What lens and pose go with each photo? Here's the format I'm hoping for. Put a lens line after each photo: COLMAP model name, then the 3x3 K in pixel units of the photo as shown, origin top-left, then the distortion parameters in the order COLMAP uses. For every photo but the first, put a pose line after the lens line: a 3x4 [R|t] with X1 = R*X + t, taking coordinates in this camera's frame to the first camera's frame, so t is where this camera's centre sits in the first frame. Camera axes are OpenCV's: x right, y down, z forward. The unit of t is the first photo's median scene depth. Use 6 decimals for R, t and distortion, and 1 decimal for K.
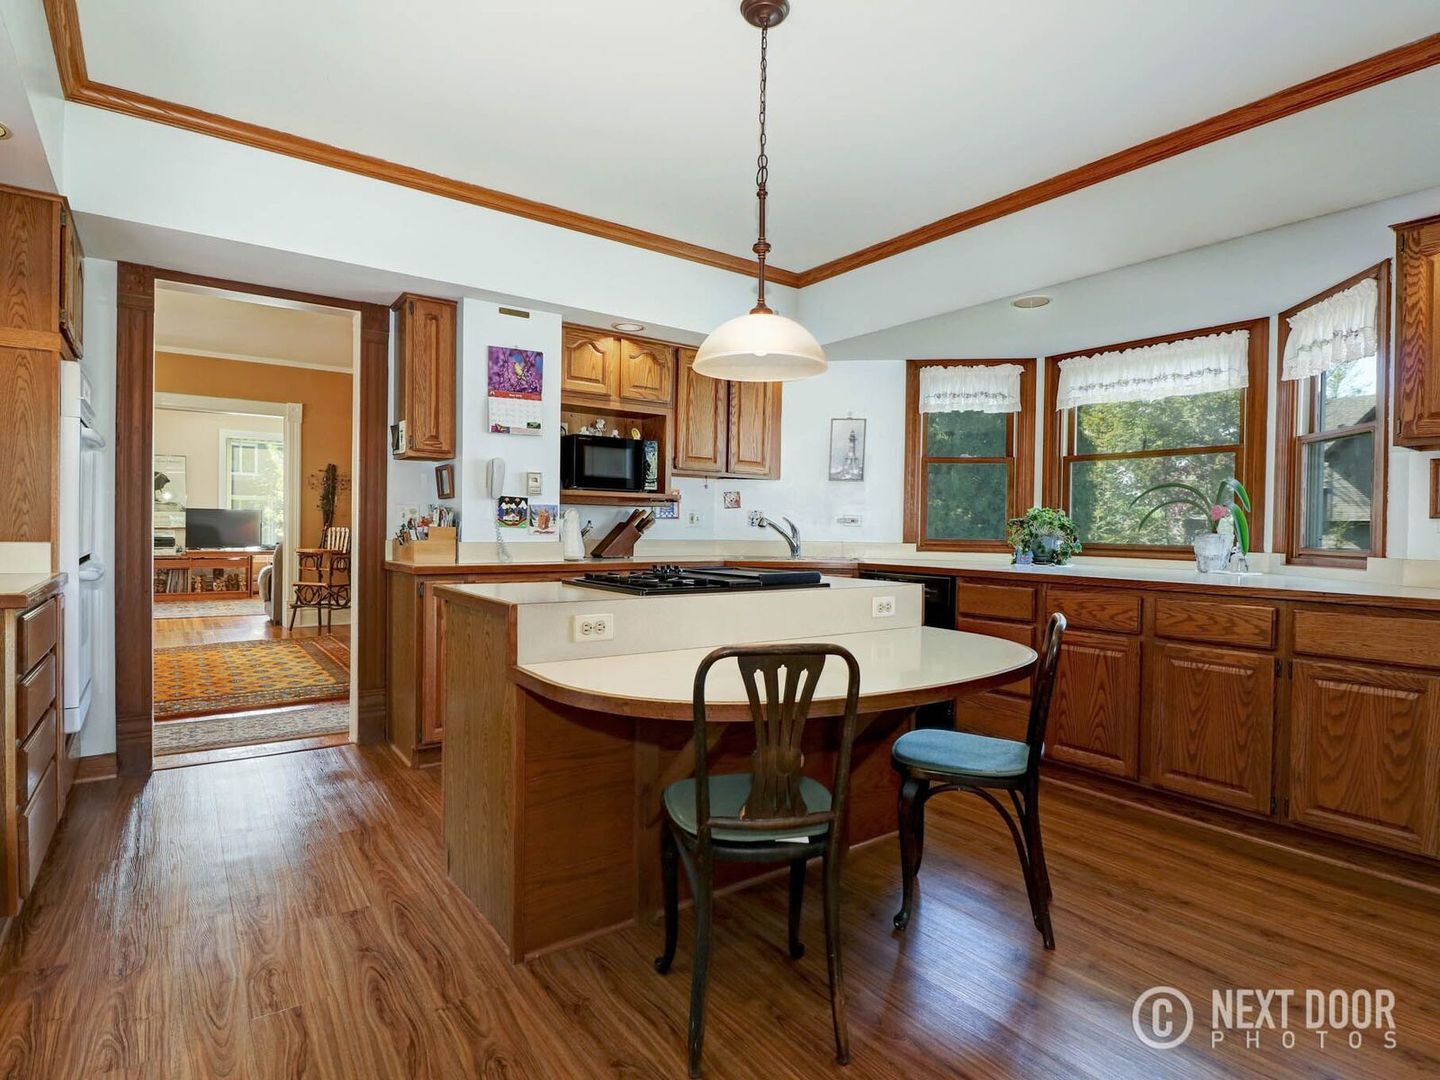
lens RADIAL K [[778.9, 0, 718.9], [0, 778.9, 537.5], [0, 0, 1]] dist [-0.002143, -0.001342]
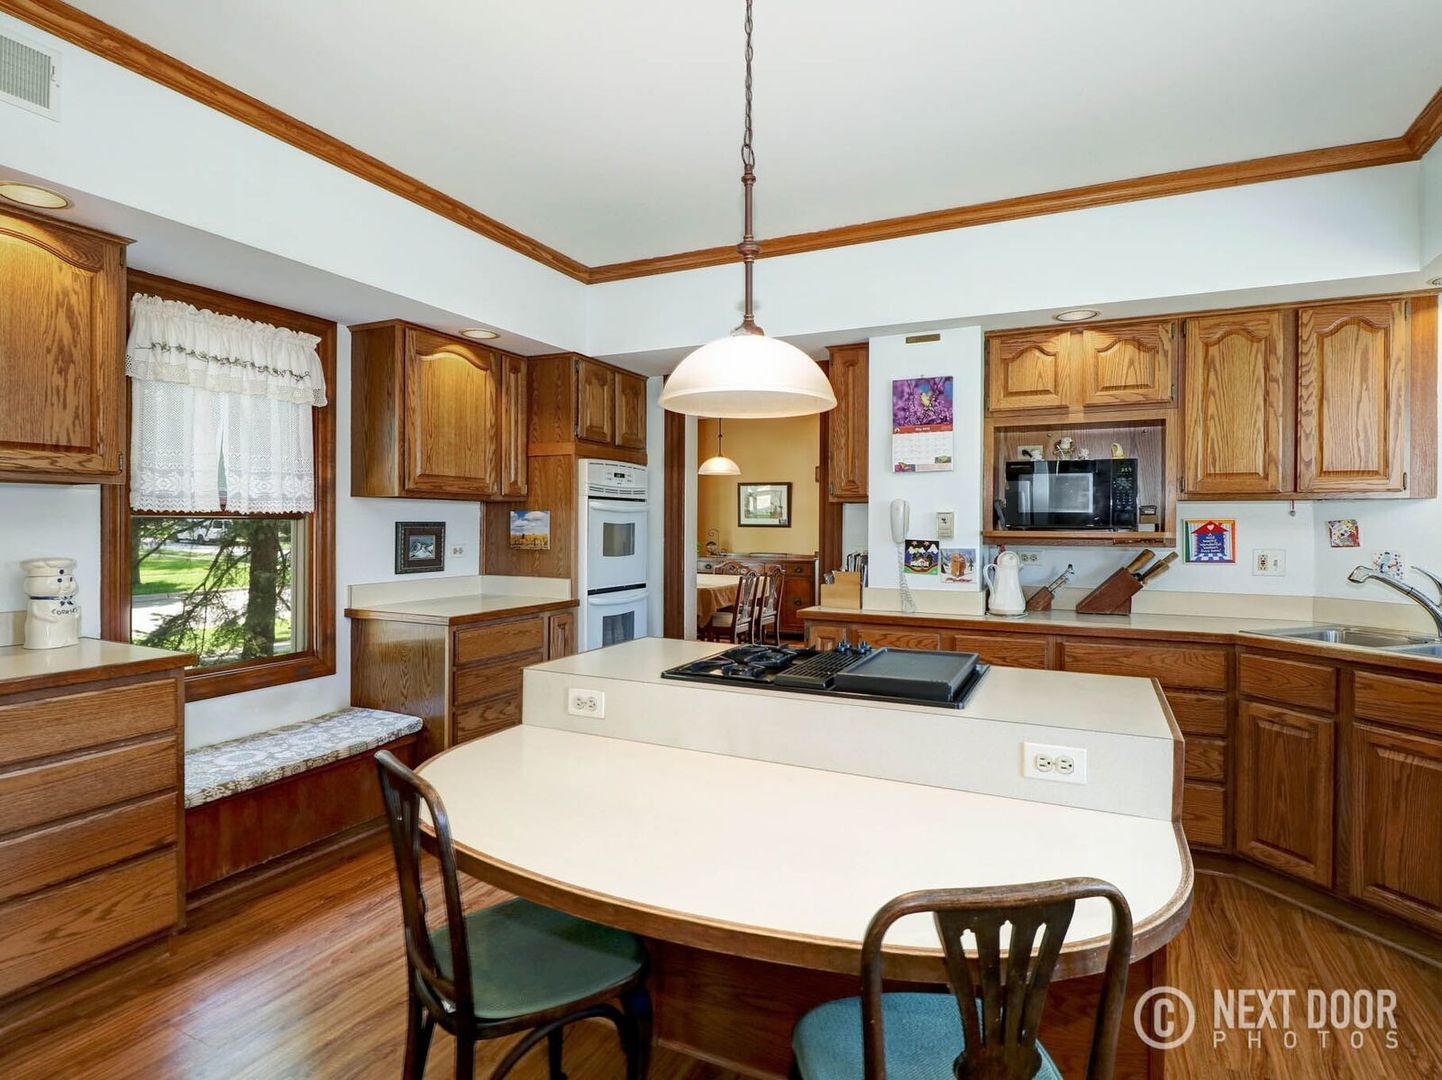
lens RADIAL K [[780.0, 0, 721.0], [0, 780.0, 530.9], [0, 0, 1]] dist [-0.002143, -0.001342]
pose [[0.470383, -0.004796, -0.882449, 0.425417], [-0.009005, 0.999907, -0.010235, -0.051118], [0.882416, 0.012760, 0.470296, 0.359331]]
